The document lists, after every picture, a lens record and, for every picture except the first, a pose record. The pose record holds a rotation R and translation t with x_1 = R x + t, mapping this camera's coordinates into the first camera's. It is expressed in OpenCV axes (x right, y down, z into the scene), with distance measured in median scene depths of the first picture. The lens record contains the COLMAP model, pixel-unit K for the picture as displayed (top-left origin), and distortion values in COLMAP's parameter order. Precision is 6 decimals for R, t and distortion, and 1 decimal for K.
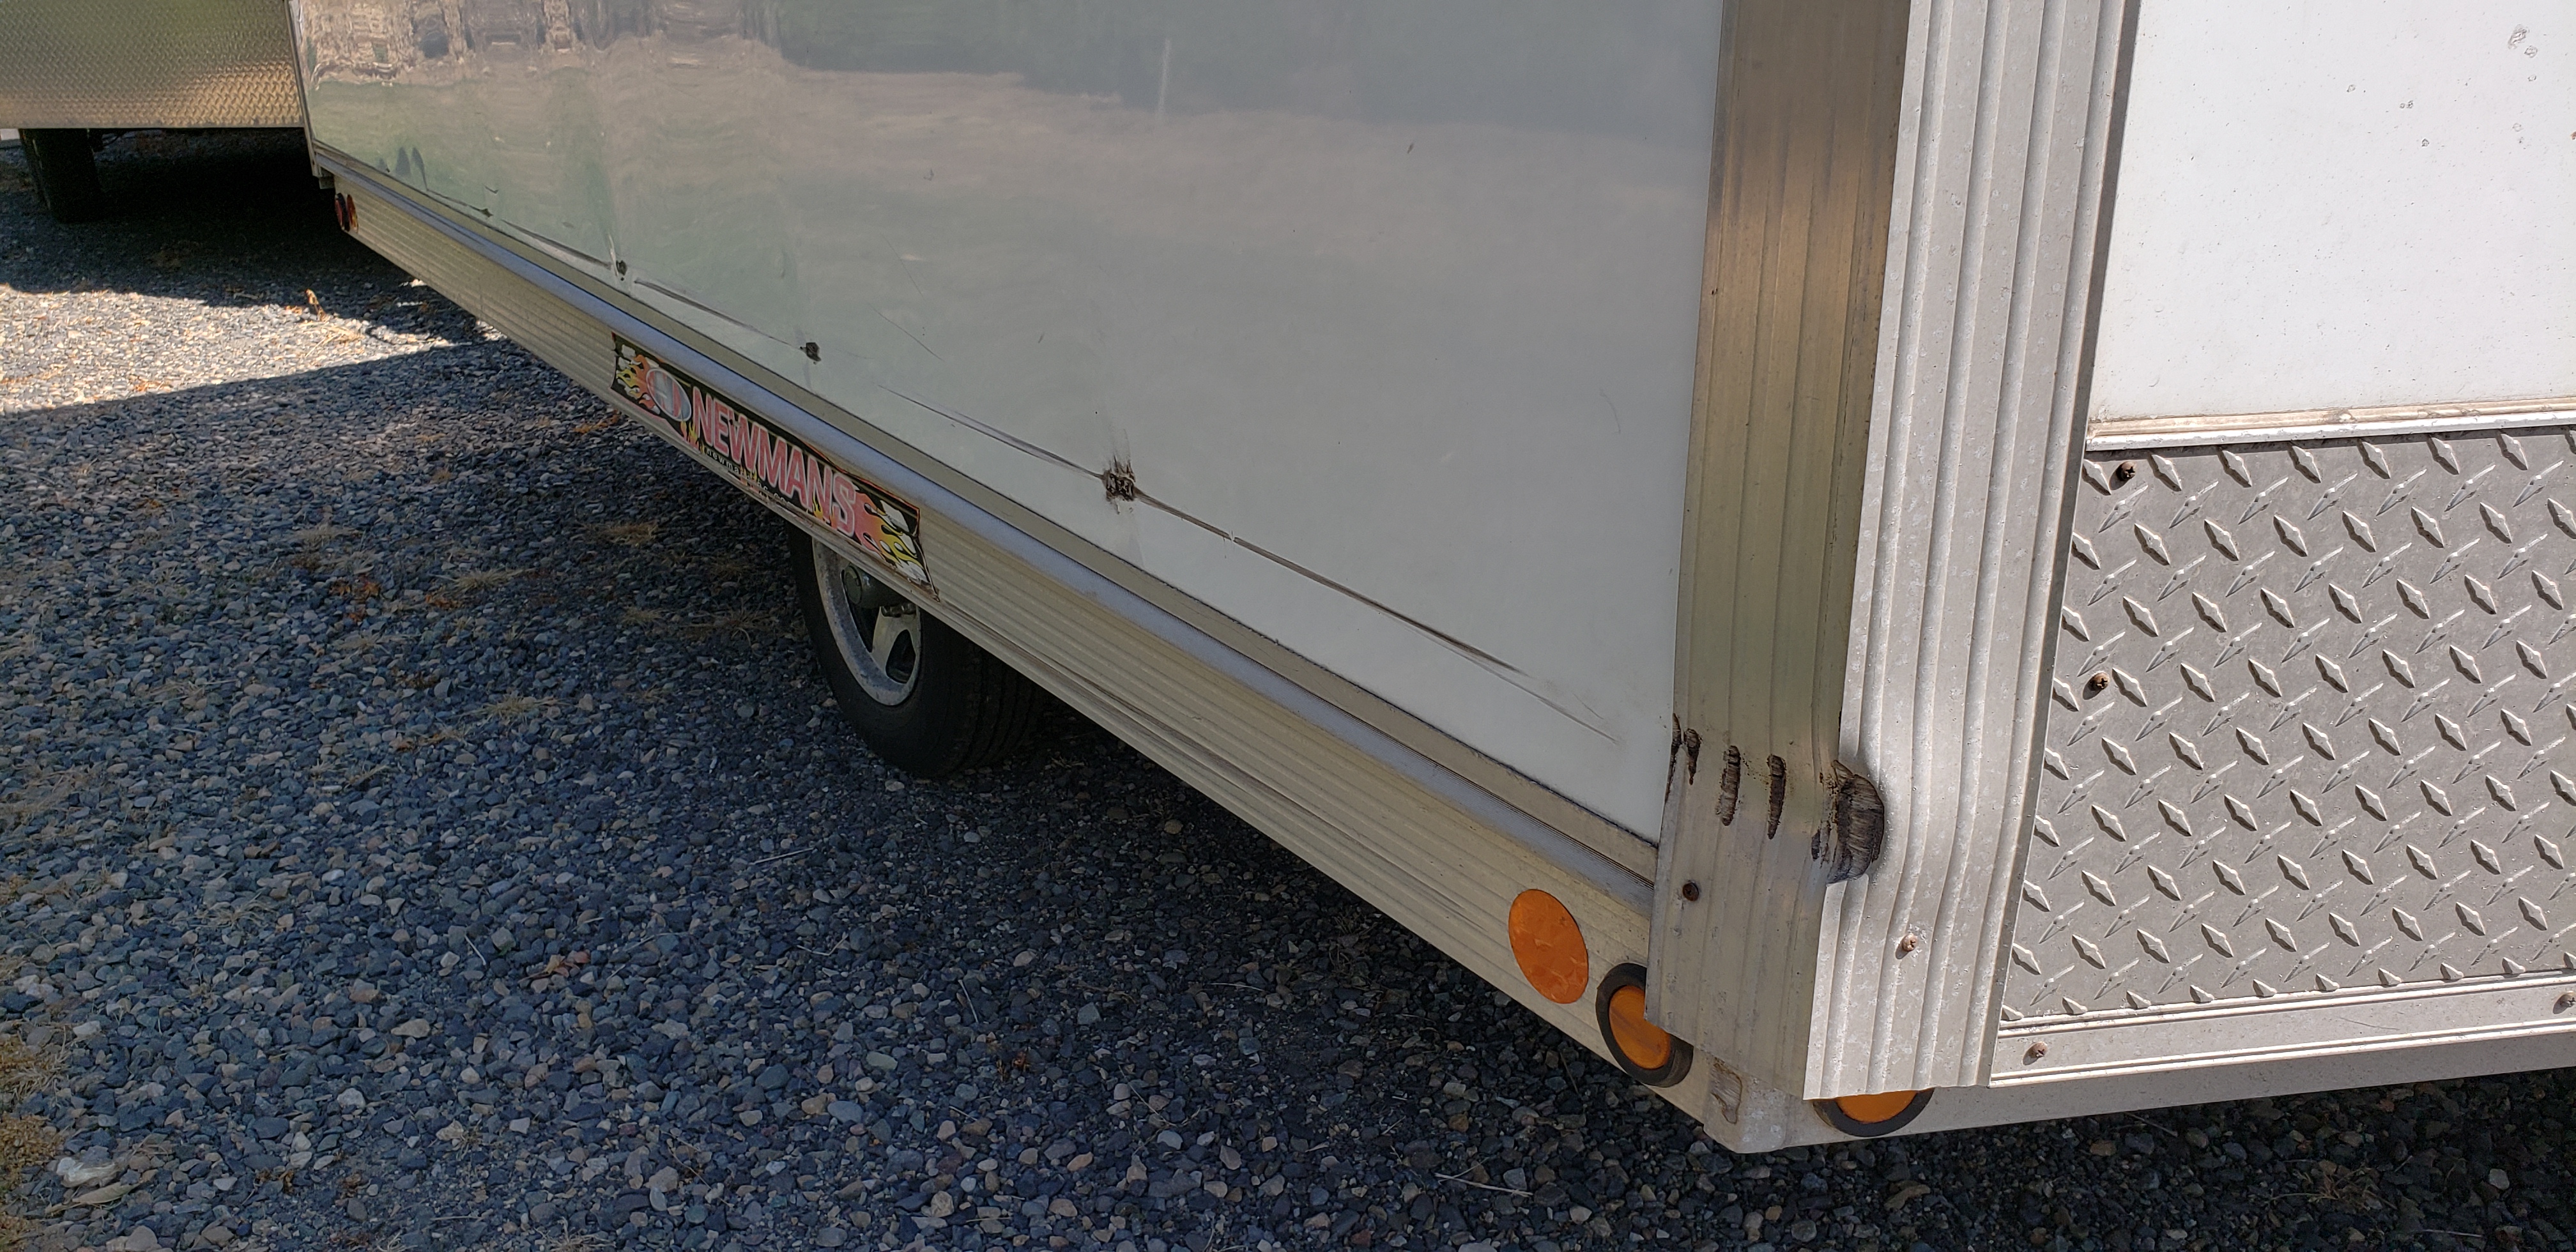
lens RADIAL K [[2009.9, 0, 1288.0], [0, 2009.9, 626.0], [0, 0, 1]] dist [-0.038418, 0.066051]
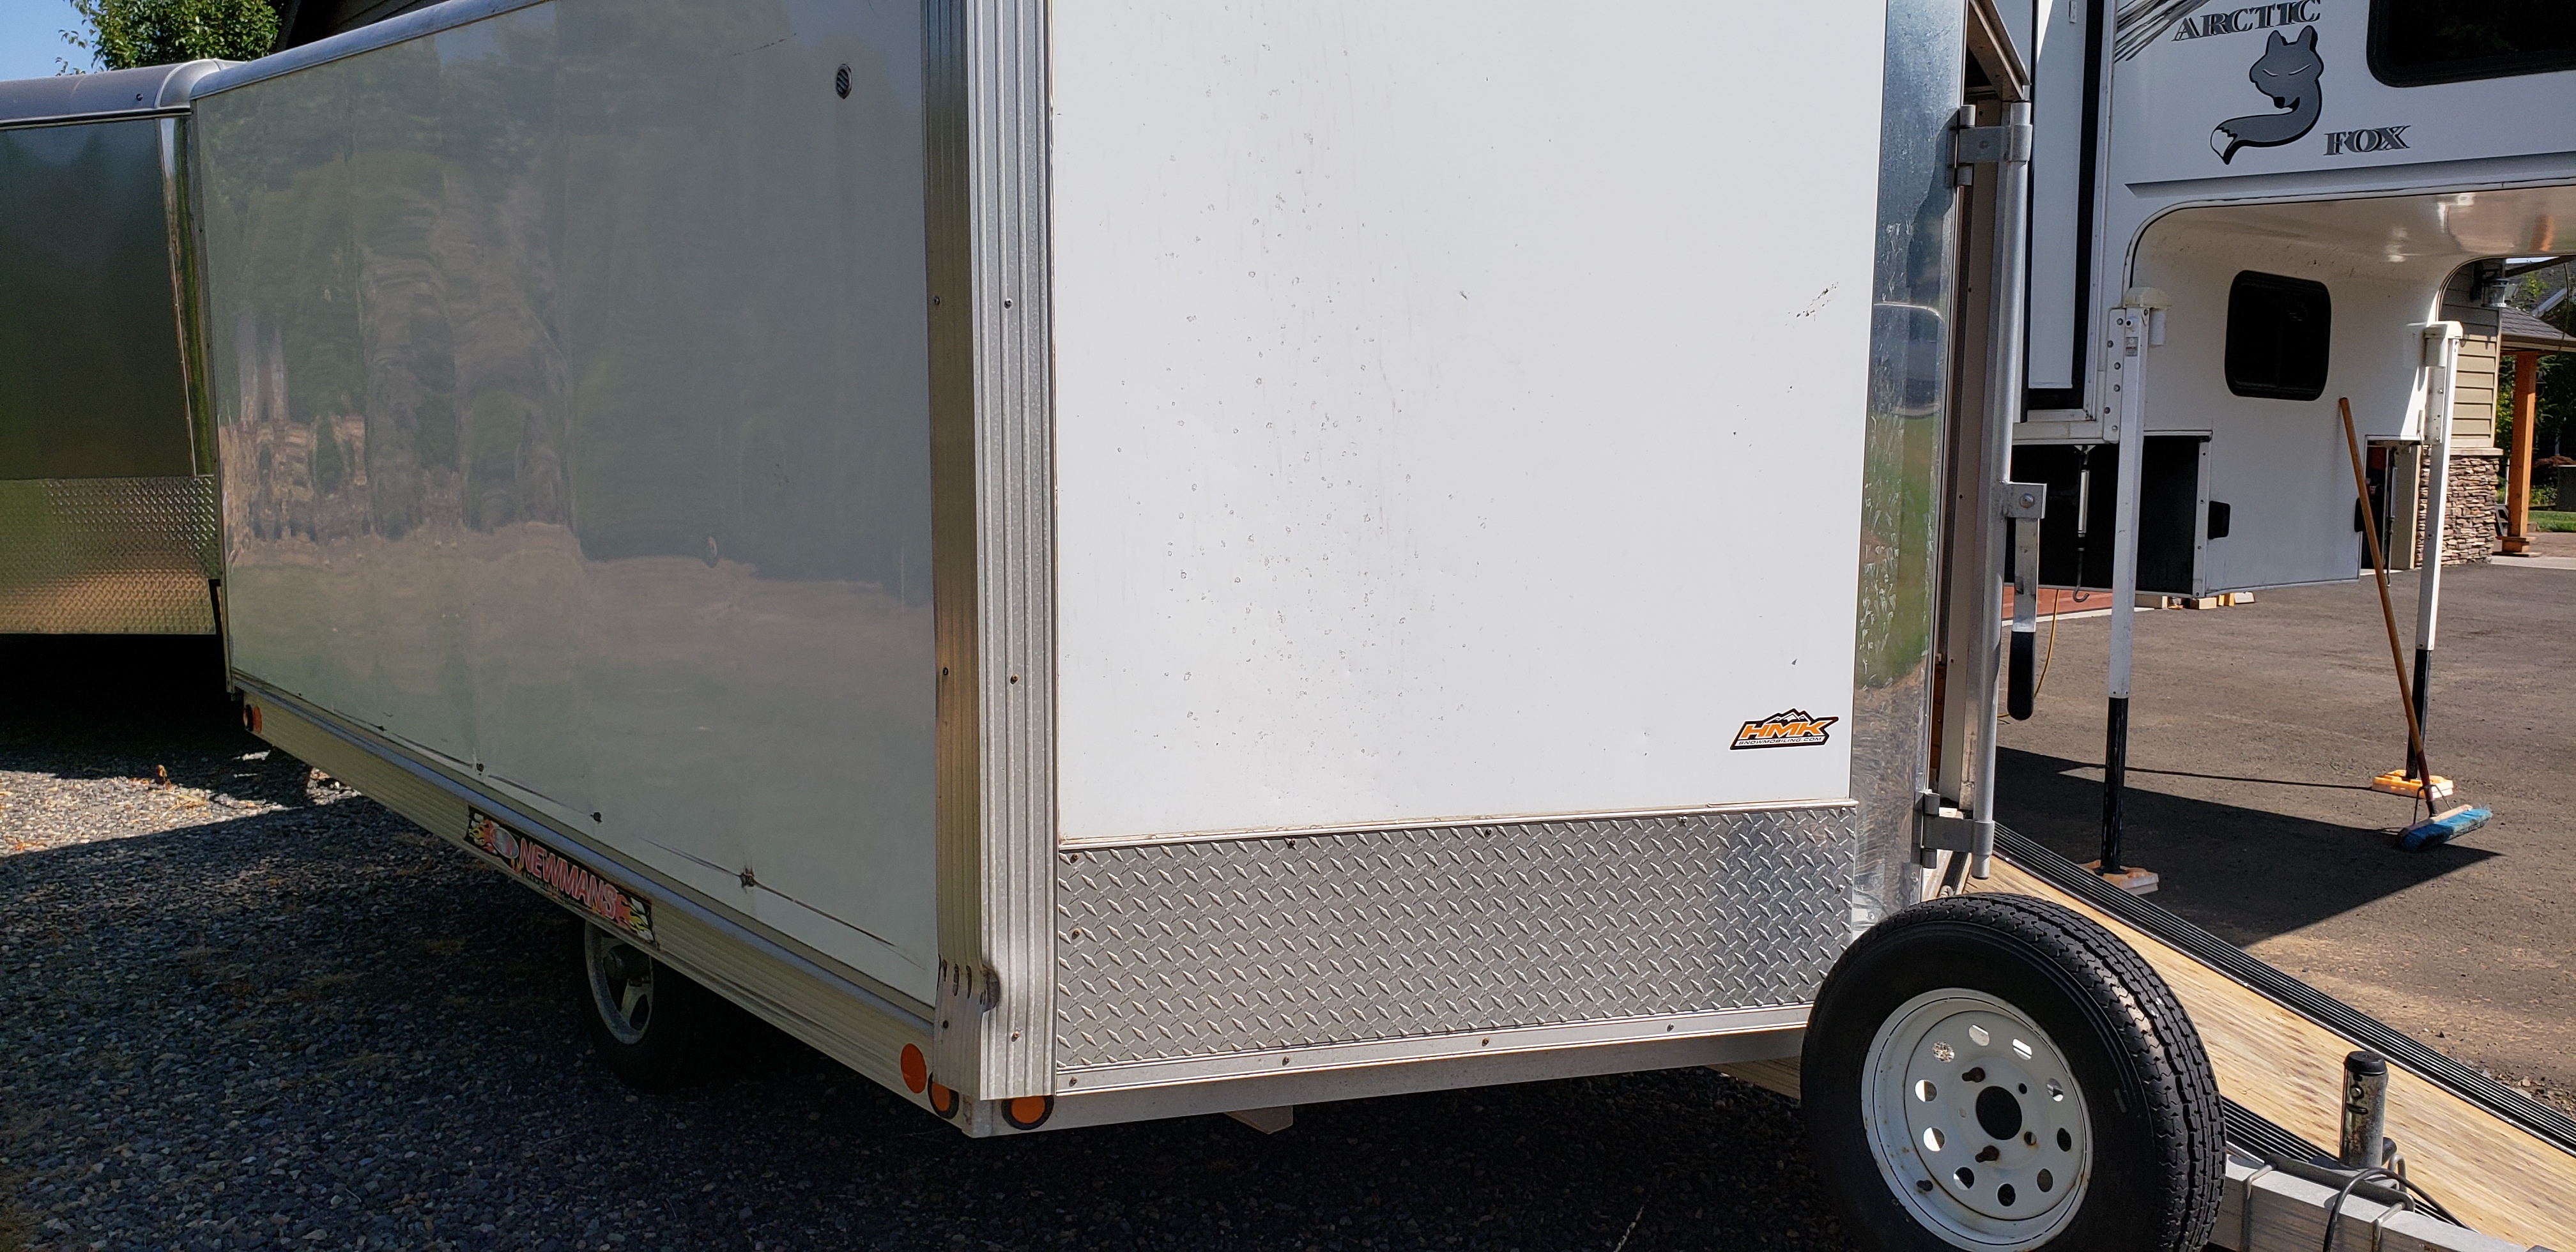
lens RADIAL K [[1778.3, 0, 1290.2], [0, 1778.3, 587.3], [0, 0, 1]] dist [-0.108905, 0.099178]
pose [[0.988021, 0.004510, 0.154254, 0.101121], [0.035069, 0.966859, -0.252891, 0.062043], [-0.150283, 0.255272, 0.955119, -0.483360]]
